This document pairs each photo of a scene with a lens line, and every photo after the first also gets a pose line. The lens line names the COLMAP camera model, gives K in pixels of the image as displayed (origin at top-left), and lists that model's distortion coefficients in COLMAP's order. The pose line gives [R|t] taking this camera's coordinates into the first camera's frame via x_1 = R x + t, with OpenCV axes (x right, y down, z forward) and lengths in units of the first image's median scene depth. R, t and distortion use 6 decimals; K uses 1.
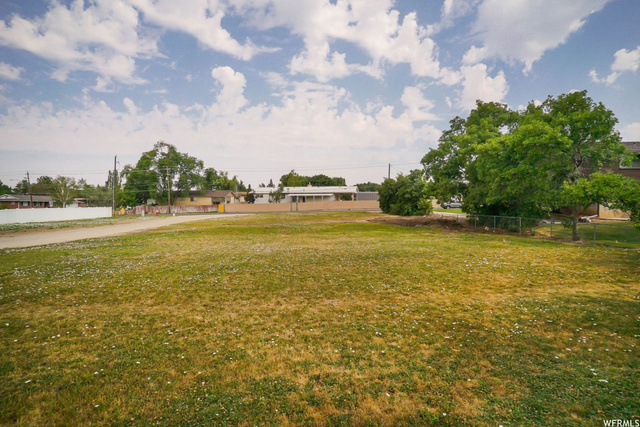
lens RADIAL K [[353.5, 0, 317.4], [0, 353.5, 198.1], [0, 0, 1]] dist [-0.011037, 0.012609]
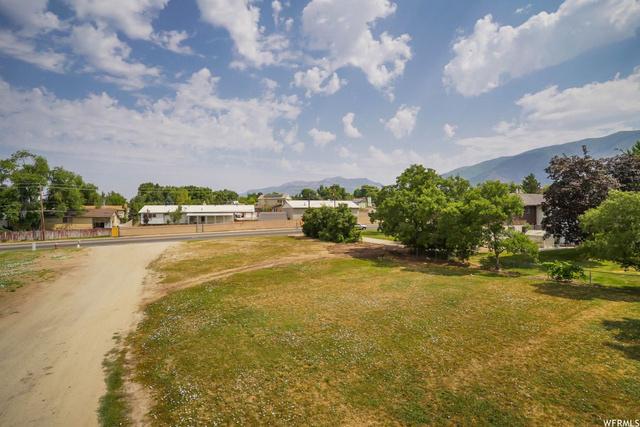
lens RADIAL K [[353.5, 0, 310.1], [0, 353.5, 200.2], [0, 0, 1]] dist [-0.011037, 0.012609]
pose [[0.906472, 0.007471, 0.422200, -0.178244], [-0.006288, 0.999971, -0.004194, -0.045640], [-0.422219, 0.001147, 0.906493, -0.029636]]
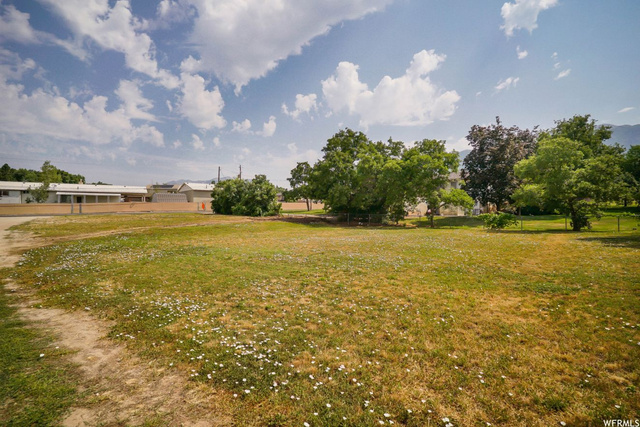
lens RADIAL K [[353.5, 0, 305.6], [0, 353.5, 206.0], [0, 0, 1]] dist [-0.011037, 0.012609]
pose [[0.740133, 0.014983, 0.672293, -0.190942], [-0.021677, 0.999764, 0.001583, 0.005575], [-0.672111, -0.015745, 0.740283, 0.041308]]
